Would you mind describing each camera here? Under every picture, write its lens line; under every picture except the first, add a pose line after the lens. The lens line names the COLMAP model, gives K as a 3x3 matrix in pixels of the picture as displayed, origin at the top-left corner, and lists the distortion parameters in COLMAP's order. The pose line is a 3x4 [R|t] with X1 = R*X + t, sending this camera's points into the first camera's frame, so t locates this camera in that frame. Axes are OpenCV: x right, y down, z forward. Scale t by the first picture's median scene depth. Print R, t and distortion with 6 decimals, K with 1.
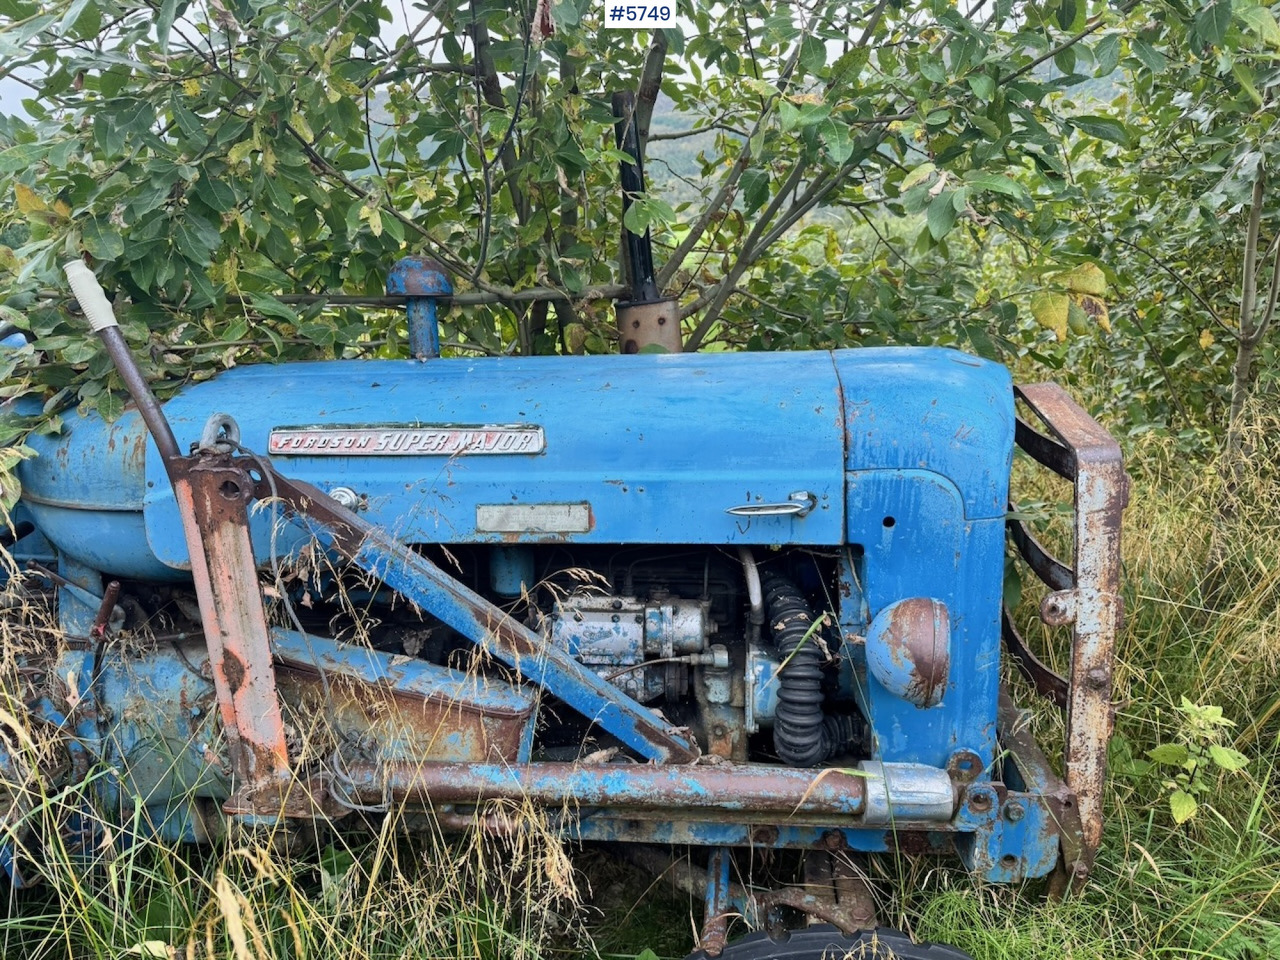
lens RADIAL K [[861.6, 0, 640.0], [0, 861.6, 480.0], [0, 0, 1]] dist [0.148156, -0.214394]
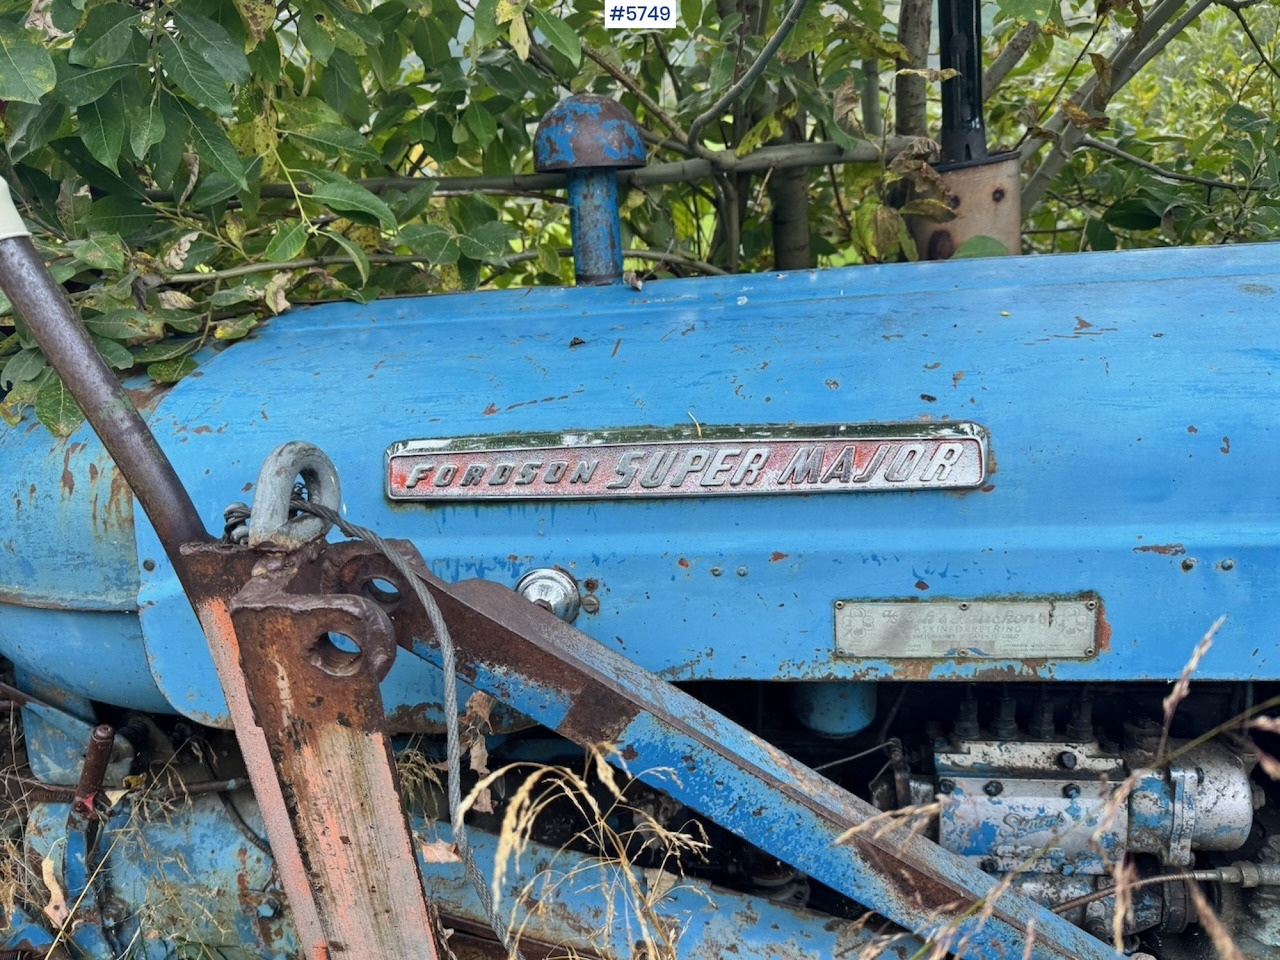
lens RADIAL K [[876.1, 0, 653.2], [0, 876.1, 474.0], [0, 0, 1]] dist [0.064550, -0.089064]
pose [[0.999338, -0.033084, -0.015113, -0.263445], [0.034351, 0.995060, 0.093144, -0.081598], [0.011957, -0.093601, 0.995538, 0.514690]]
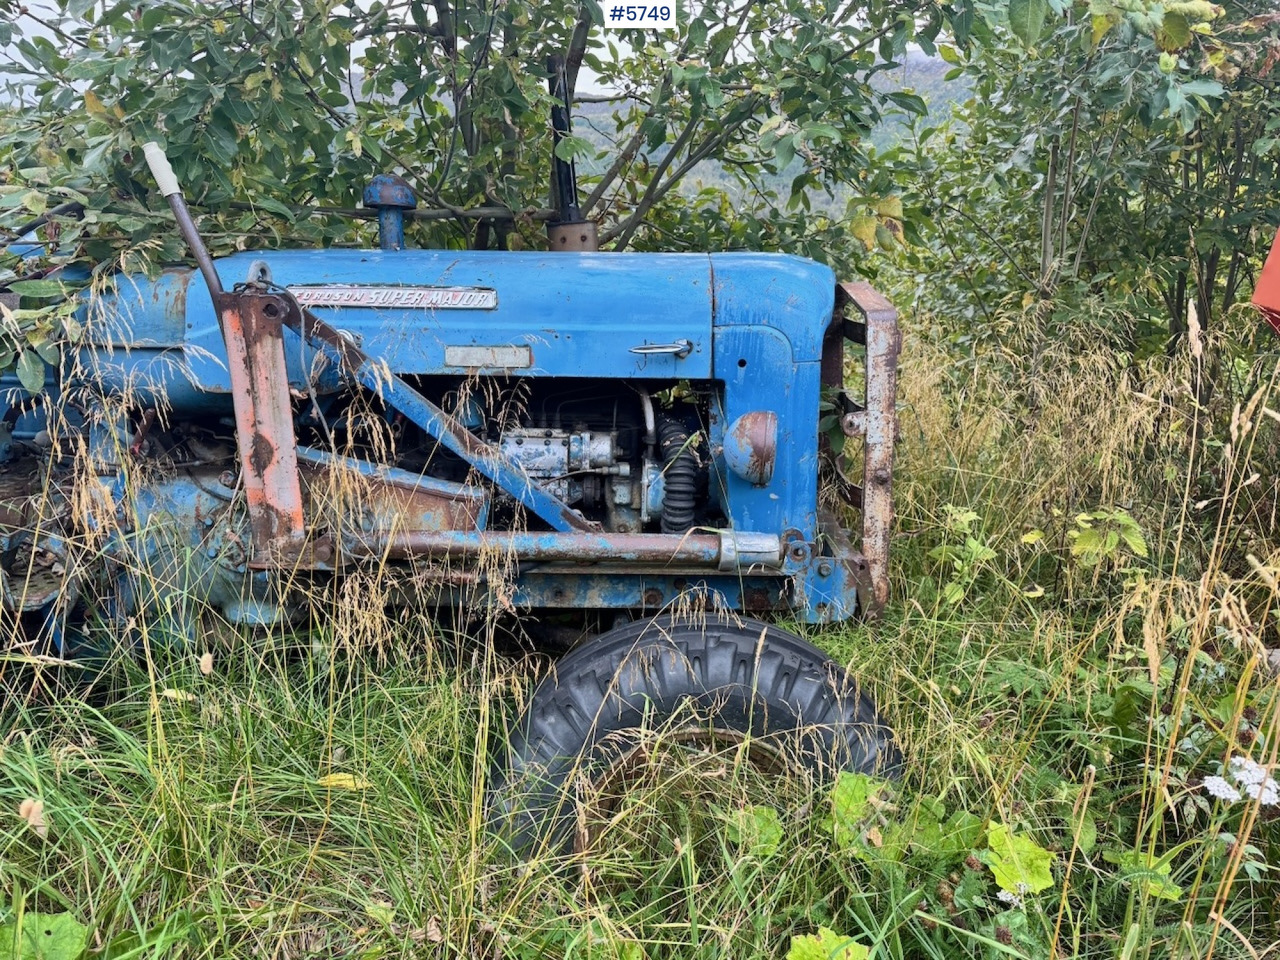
lens RADIAL K [[861.6, 0, 640.0], [0, 861.6, 480.0], [0, 0, 1]] dist [0.148156, -0.214394]
pose [[0.995437, 0.014420, 0.094327, -0.010663], [-0.013936, 0.999886, -0.005782, 0.230191], [-0.094400, 0.004441, 0.995524, -0.361871]]
